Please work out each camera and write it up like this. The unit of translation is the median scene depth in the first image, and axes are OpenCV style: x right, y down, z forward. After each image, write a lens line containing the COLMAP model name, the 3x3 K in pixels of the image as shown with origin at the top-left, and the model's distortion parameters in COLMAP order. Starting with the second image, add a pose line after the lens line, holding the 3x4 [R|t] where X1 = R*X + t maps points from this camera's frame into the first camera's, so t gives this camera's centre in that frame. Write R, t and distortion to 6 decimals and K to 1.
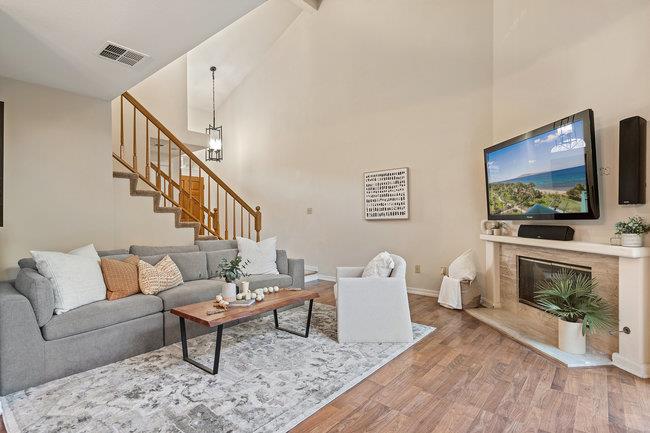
lens RADIAL K [[327.0, 0, 325.0], [0, 327.0, 216.5], [0, 0, 1]] dist [0.001236, 0.000227]
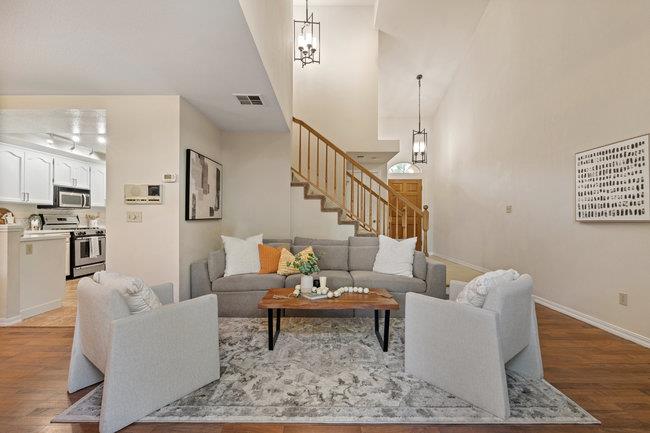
lens RADIAL K [[291.0, 0, 325.0], [0, 291.0, 216.5], [0, 0, 1]] dist [-0.002880, 0.000025]
pose [[0.645427, 0.008962, -0.763770, 0.334269], [-0.005227, 0.999960, 0.007317, -0.003059], [0.763804, -0.000730, 0.645447, 0.273915]]
